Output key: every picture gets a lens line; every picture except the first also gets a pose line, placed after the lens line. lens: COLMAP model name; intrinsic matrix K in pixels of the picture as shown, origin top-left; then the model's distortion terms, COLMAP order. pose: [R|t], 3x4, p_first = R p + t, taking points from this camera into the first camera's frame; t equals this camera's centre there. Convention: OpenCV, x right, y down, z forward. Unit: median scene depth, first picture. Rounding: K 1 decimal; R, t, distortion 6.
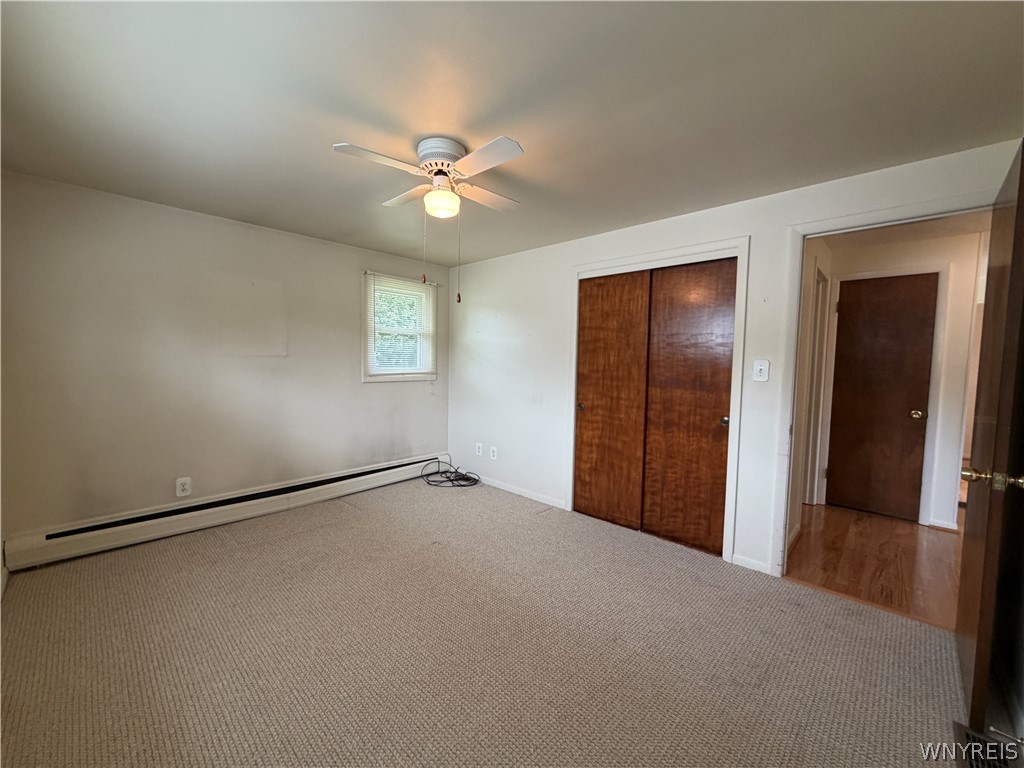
lens RADIAL K [[409.8, 0, 507.9], [0, 409.8, 385.1], [0, 0, 1]] dist [0.002916, 0.000200]
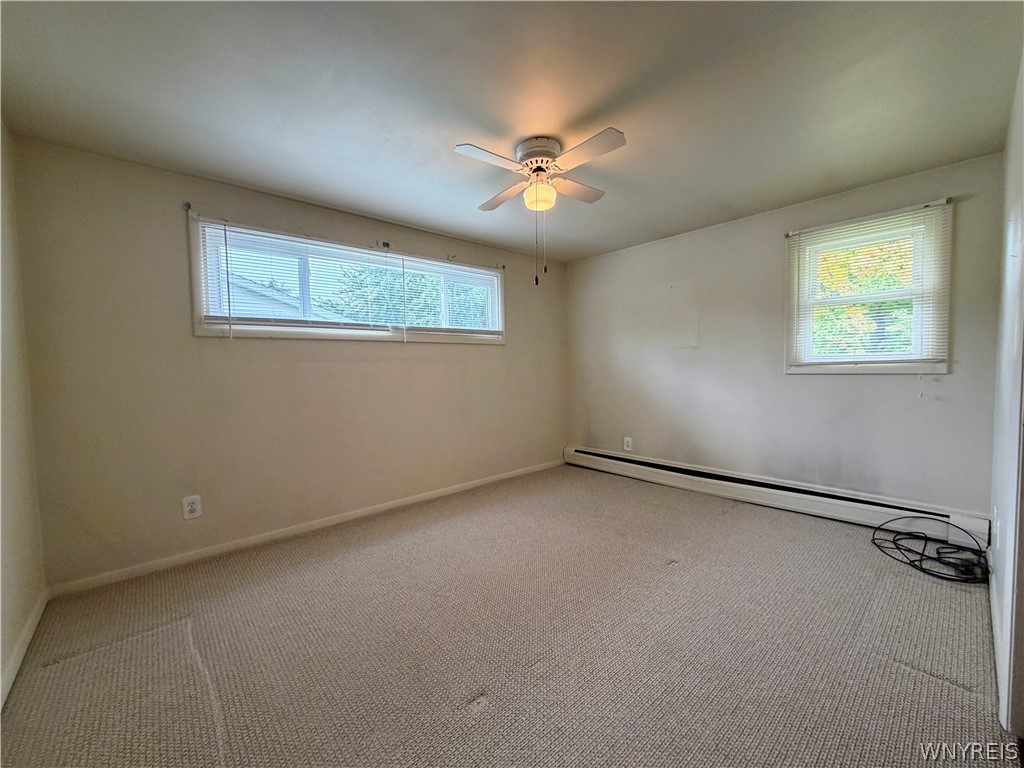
lens RADIAL K [[409.8, 0, 509.9], [0, 409.8, 382.9], [0, 0, 1]] dist [0.002916, 0.000200]
pose [[-0.079469, 0.025522, -0.996511, 0.481321], [-0.043313, 0.998640, 0.029031, 0.011125], [0.995896, 0.045469, -0.078256, 0.521220]]
